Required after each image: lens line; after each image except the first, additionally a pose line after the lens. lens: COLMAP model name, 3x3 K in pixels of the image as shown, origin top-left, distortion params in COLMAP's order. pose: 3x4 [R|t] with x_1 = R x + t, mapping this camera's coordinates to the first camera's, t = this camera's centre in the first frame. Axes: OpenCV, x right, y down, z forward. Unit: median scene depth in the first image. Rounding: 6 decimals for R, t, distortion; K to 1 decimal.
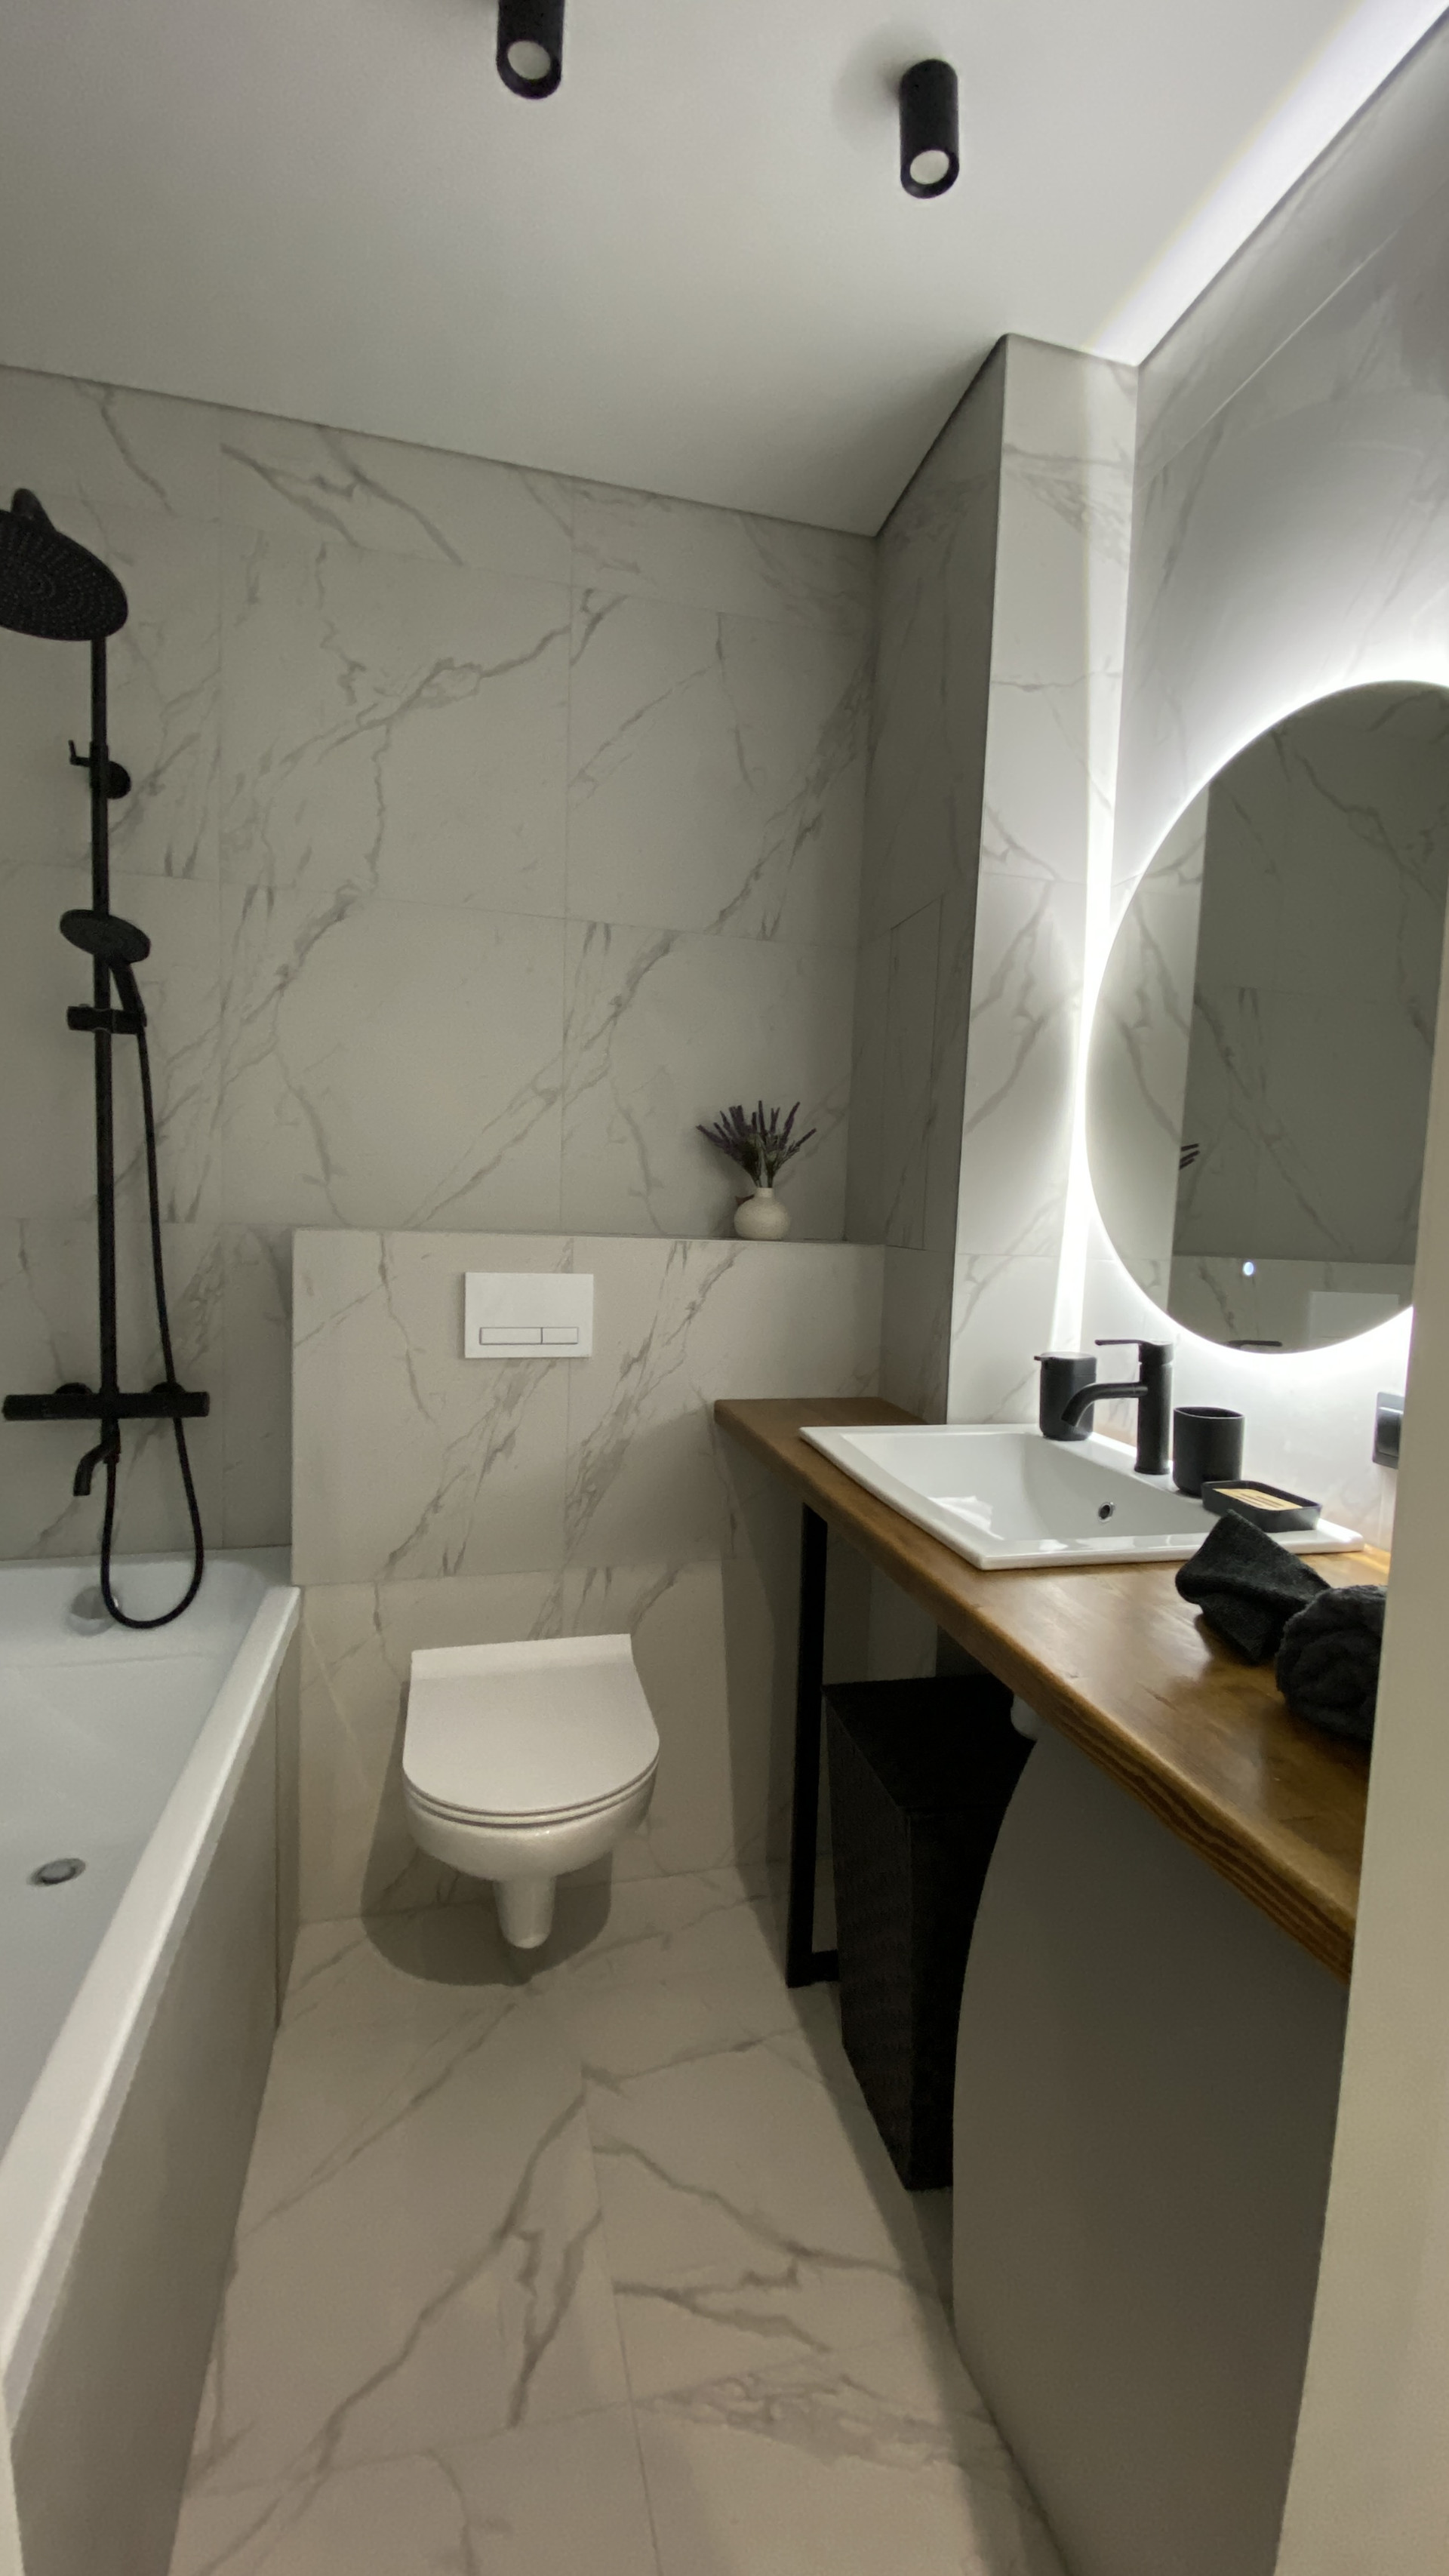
lens RADIAL K [[1032.9, 0, 724.4], [0, 1032.9, 1295.8], [0, 0, 1]] dist [0.020944, -0.027176]
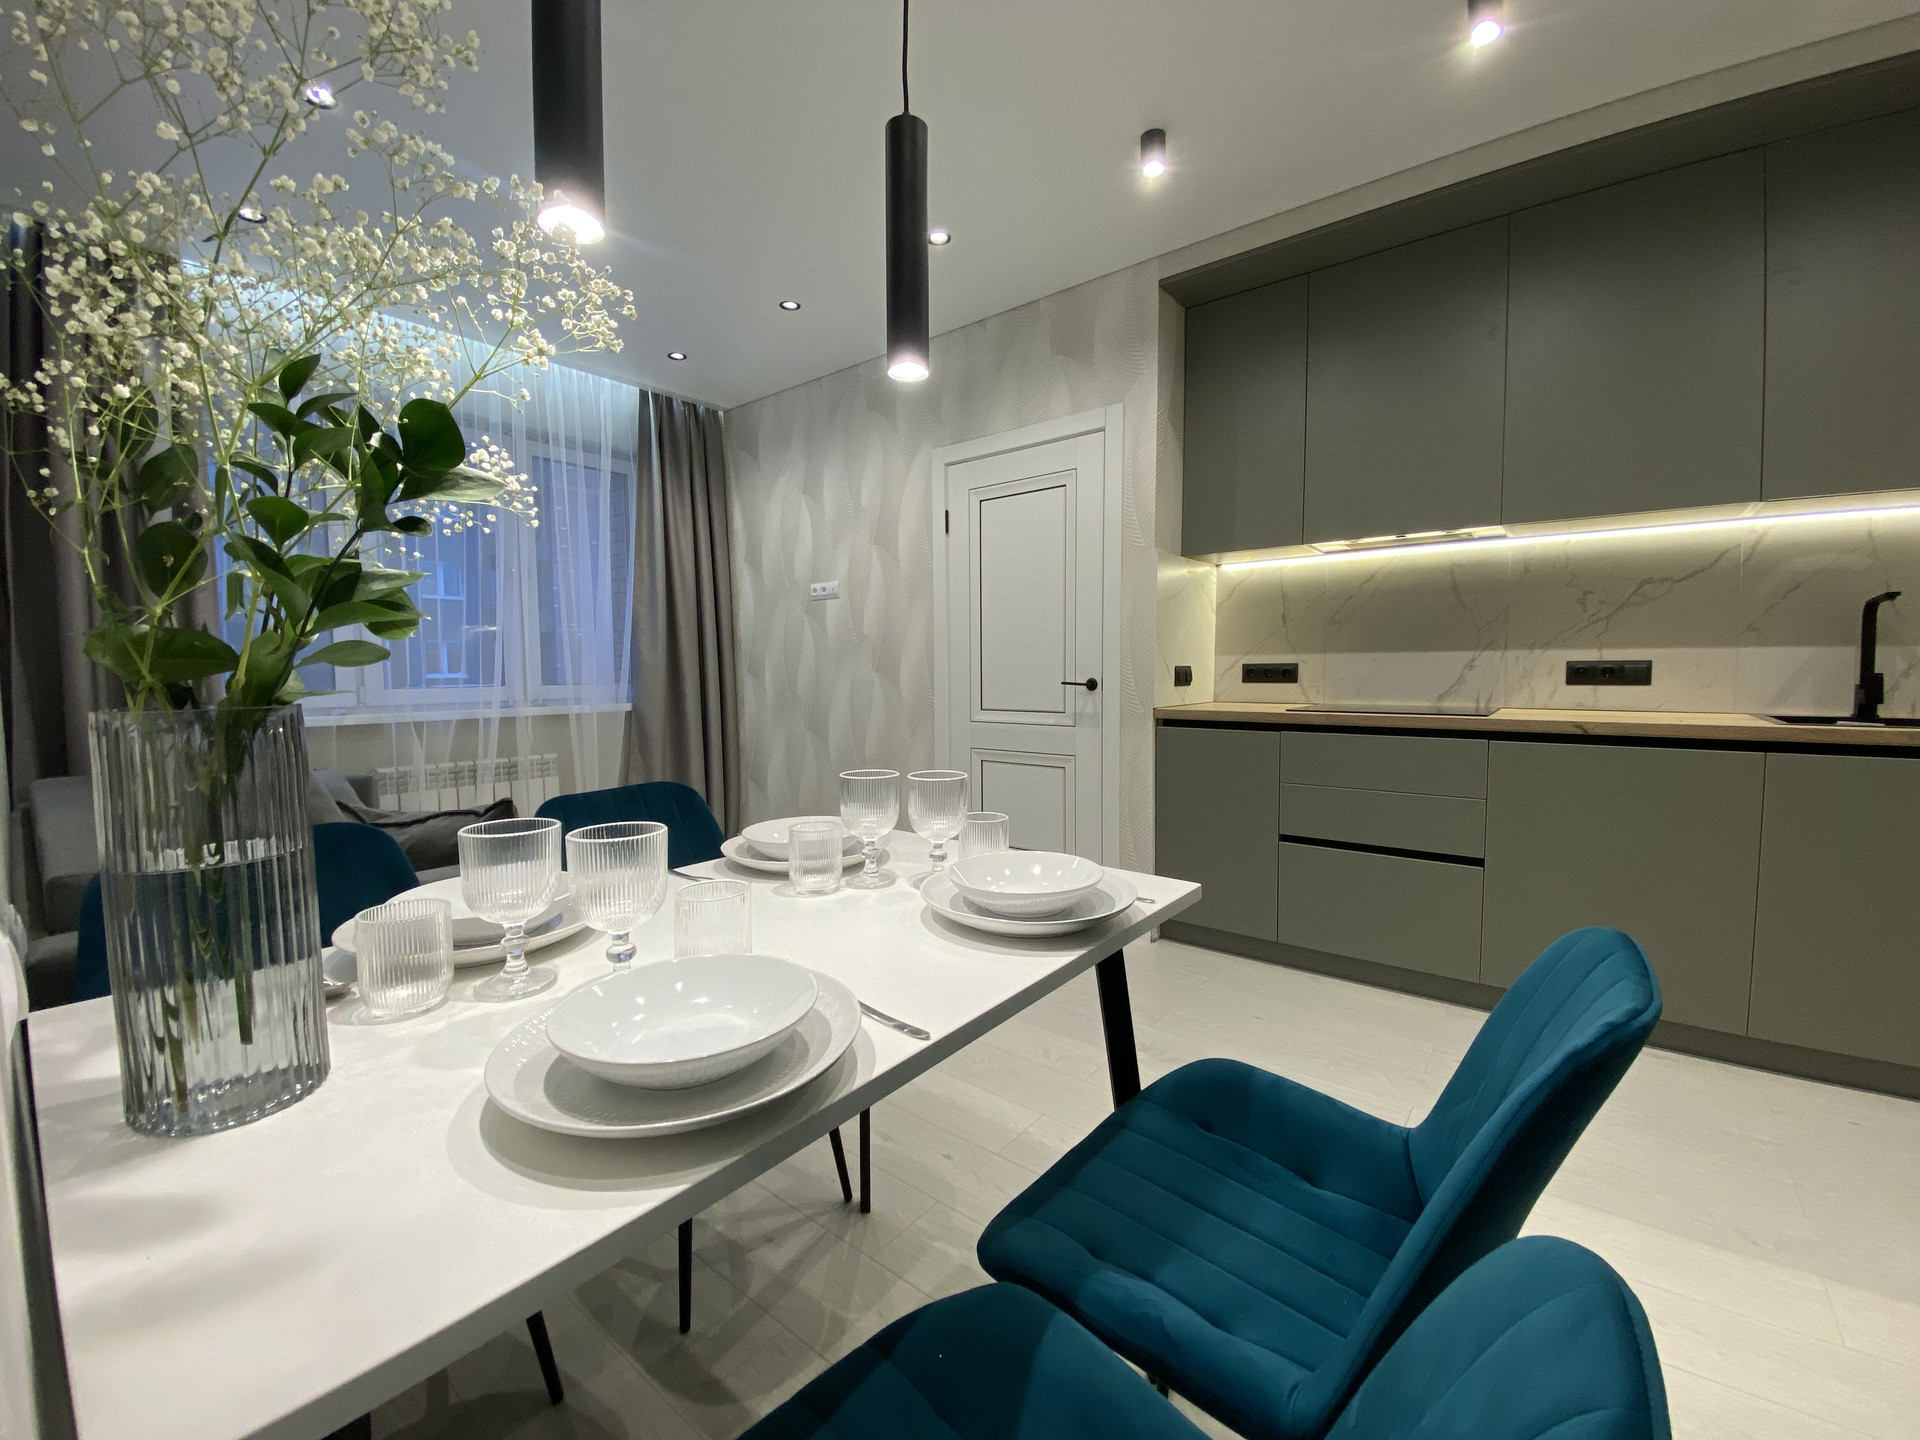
lens RADIAL K [[774.1, 0, 965.7], [0, 774.1, 716.9], [0, 0, 1]] dist [0.007382, -0.014595]
pose [[0.608269, 0.013078, -0.793623, 0.080925], [-0.043318, 0.998921, -0.016739, -0.317881], [0.792548, 0.044560, 0.608180, -0.785000]]
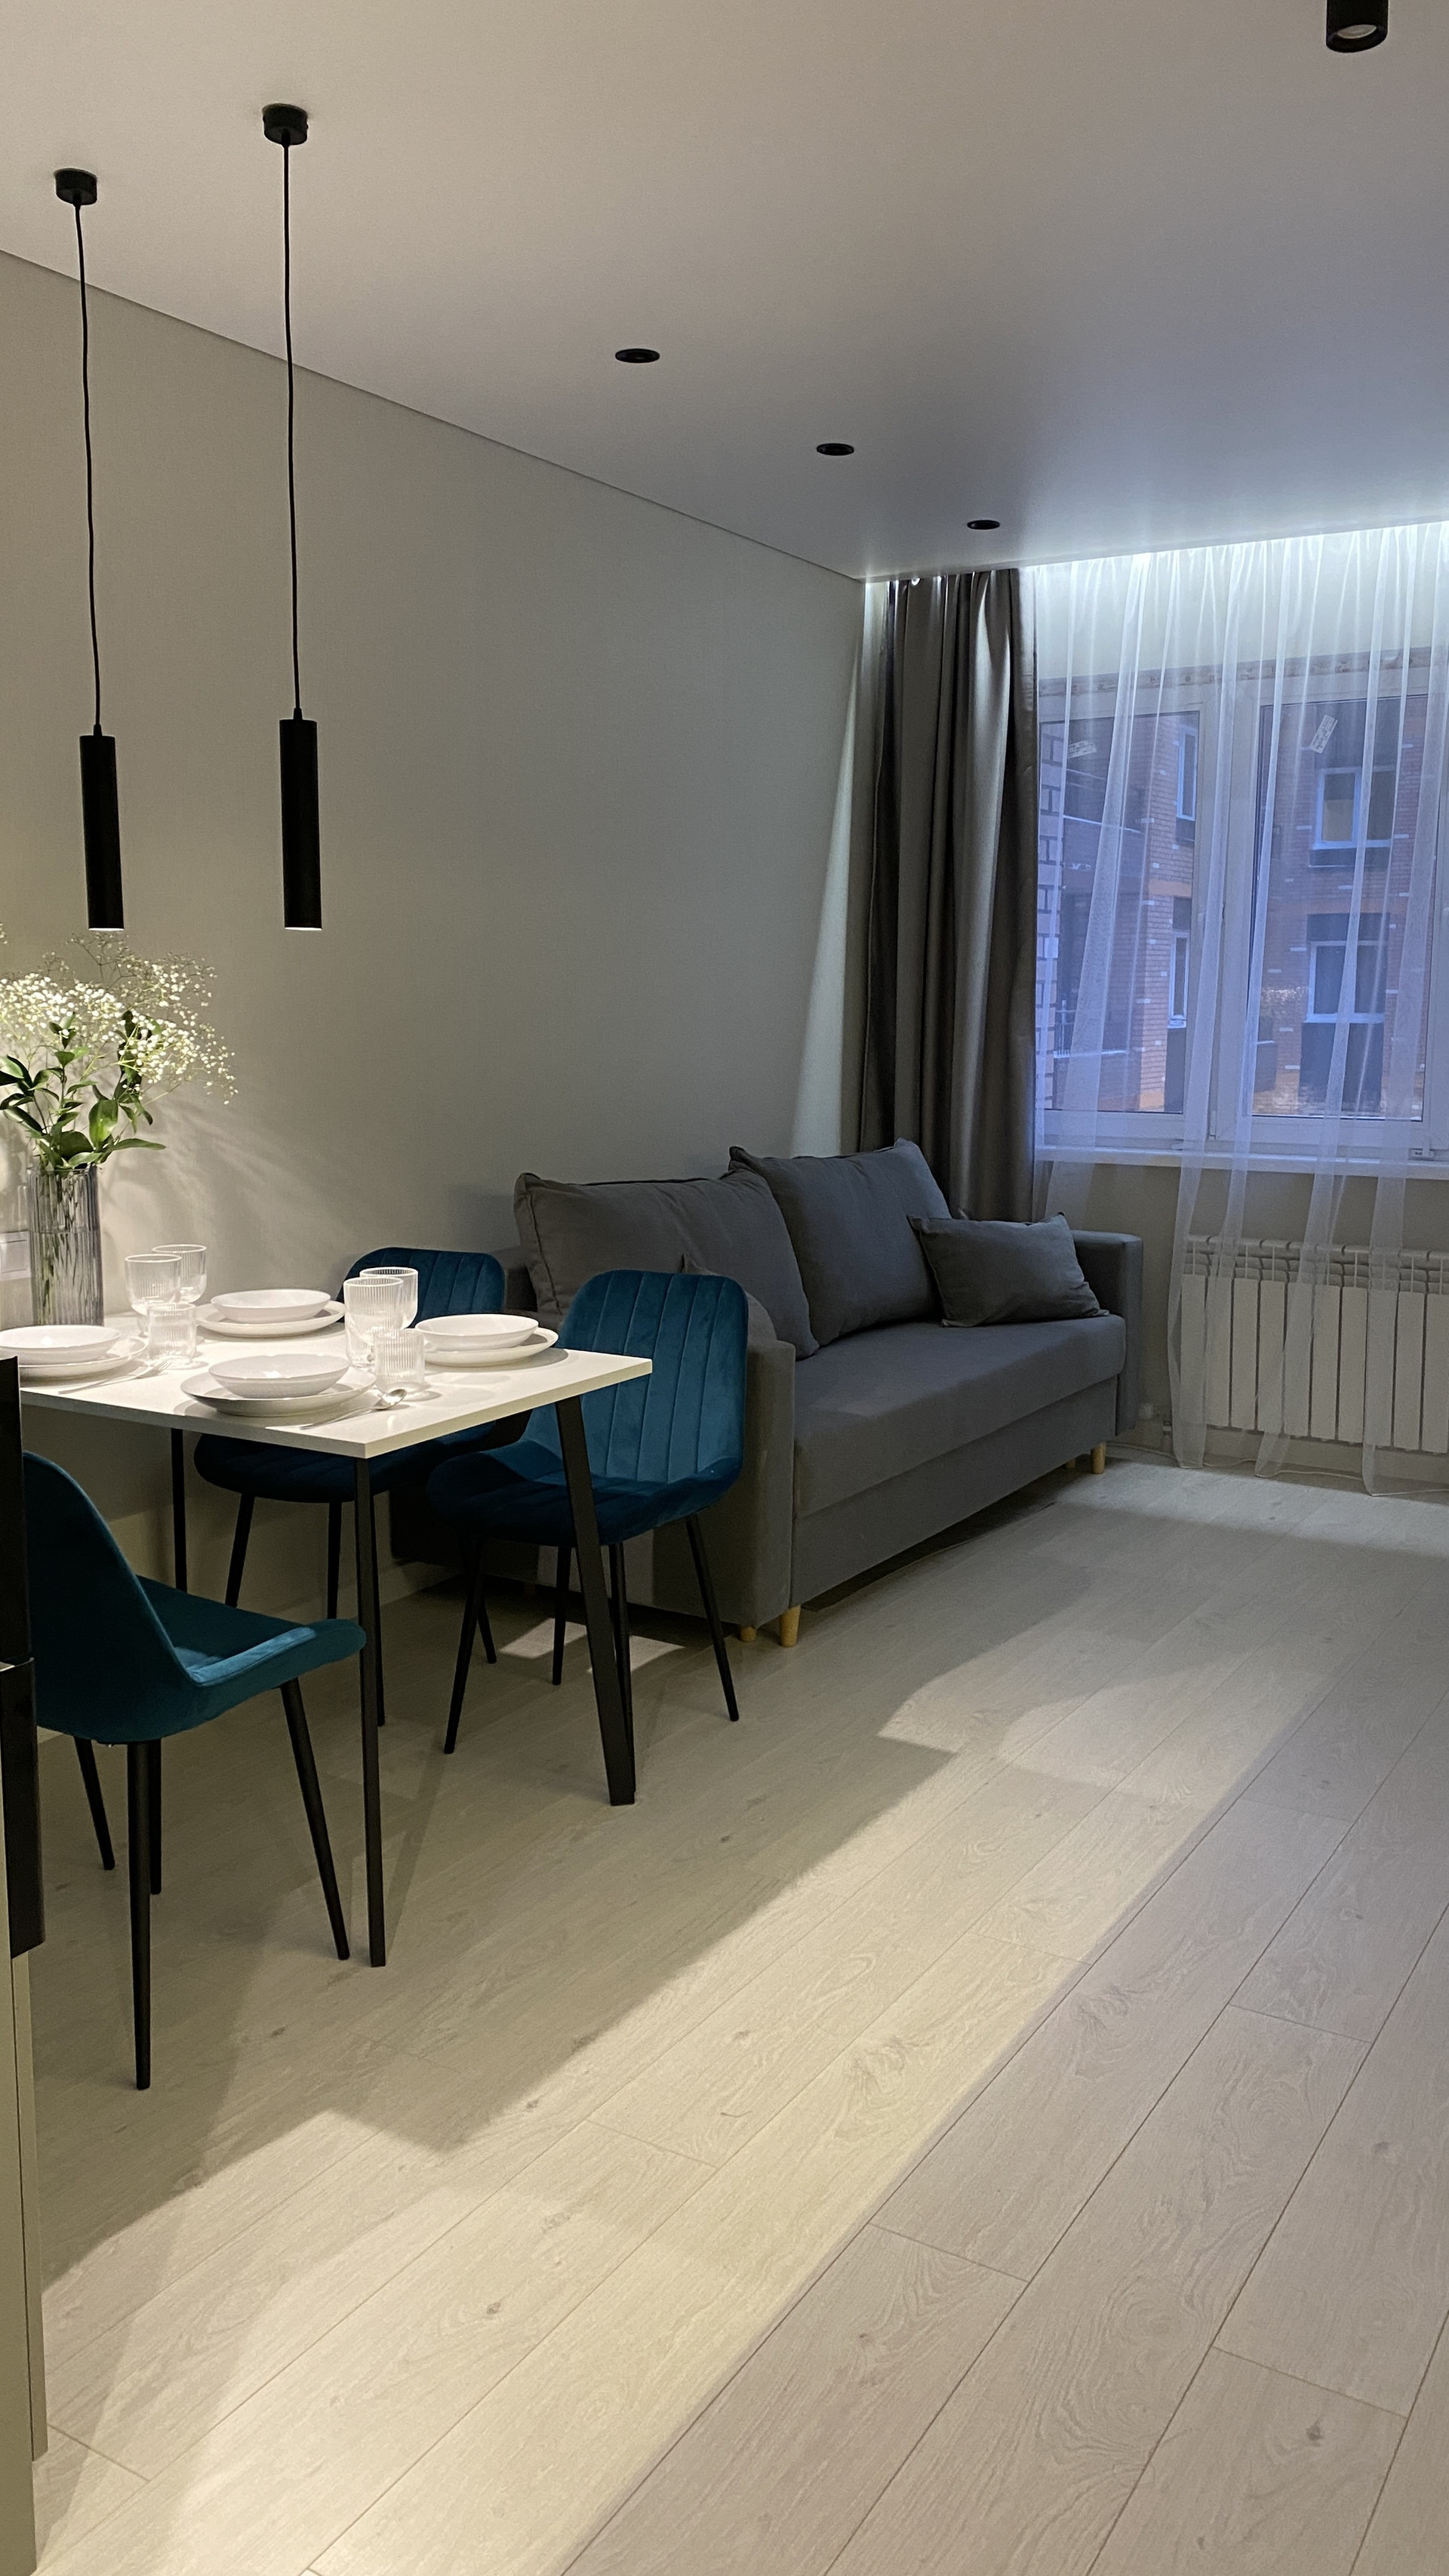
lens RADIAL K [[1972.5, 0, 733.2], [0, 1972.5, 1261.9], [0, 0, 1]] dist [0.016403, -0.004245]
pose [[-0.709659, 0.060029, -0.701984, 0.542512], [-0.091039, 0.980197, 0.175855, -0.619292], [0.698639, 0.188705, -0.690140, 0.948891]]
